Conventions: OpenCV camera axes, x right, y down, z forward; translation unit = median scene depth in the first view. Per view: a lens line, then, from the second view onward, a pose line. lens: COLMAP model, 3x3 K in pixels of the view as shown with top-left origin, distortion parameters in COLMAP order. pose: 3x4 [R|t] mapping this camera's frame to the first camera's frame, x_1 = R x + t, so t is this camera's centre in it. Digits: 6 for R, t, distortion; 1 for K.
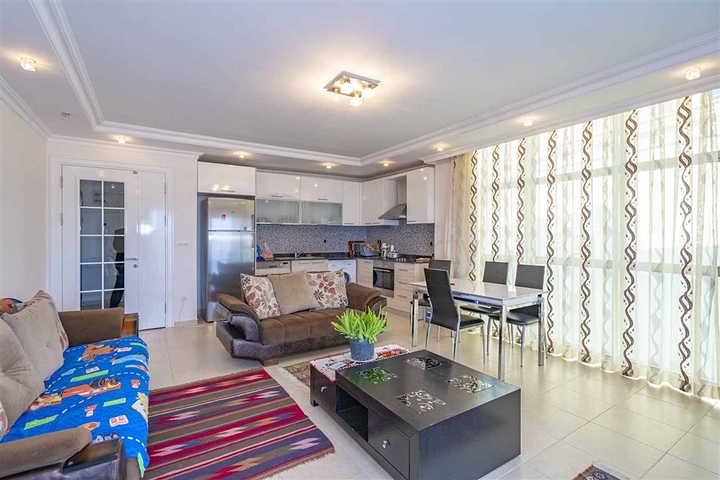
lens RADIAL K [[331.4, 0, 362.0], [0, 331.4, 235.3], [0, 0, 1]] dist [0.000198, 0.001299]
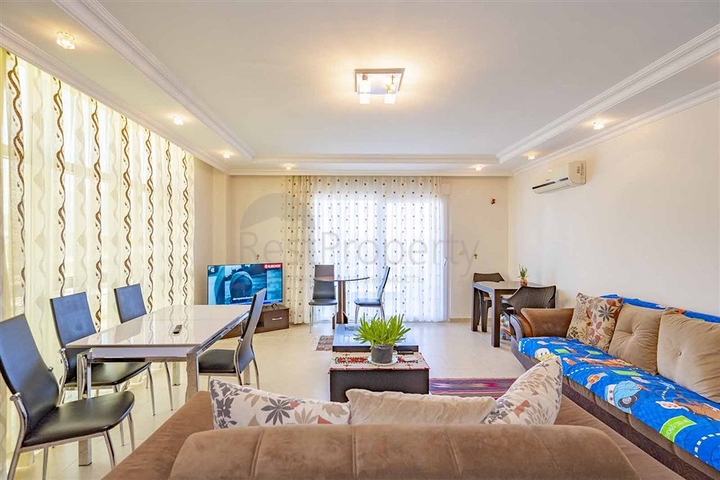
lens RADIAL K [[331.4, 0, 362.5], [0, 331.4, 238.7], [0, 0, 1]] dist [0.000198, 0.001299]
pose [[-0.853825, 0.000635, 0.520561, -0.277506], [-0.004966, 0.999944, -0.009365, -0.010075], [-0.520537, -0.010581, -0.853773, 1.068382]]
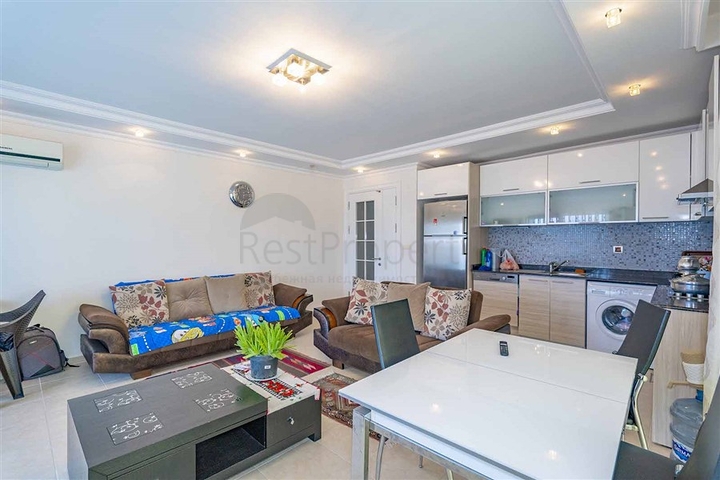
lens RADIAL K [[331.4, 0, 354.9], [0, 331.4, 243.5], [0, 0, 1]] dist [0.000198, 0.001299]
pose [[0.231998, 0.007257, -0.972689, 0.497294], [-0.000955, 0.999973, 0.007233, 0.002661], [0.972716, -0.000749, 0.231999, 0.558148]]
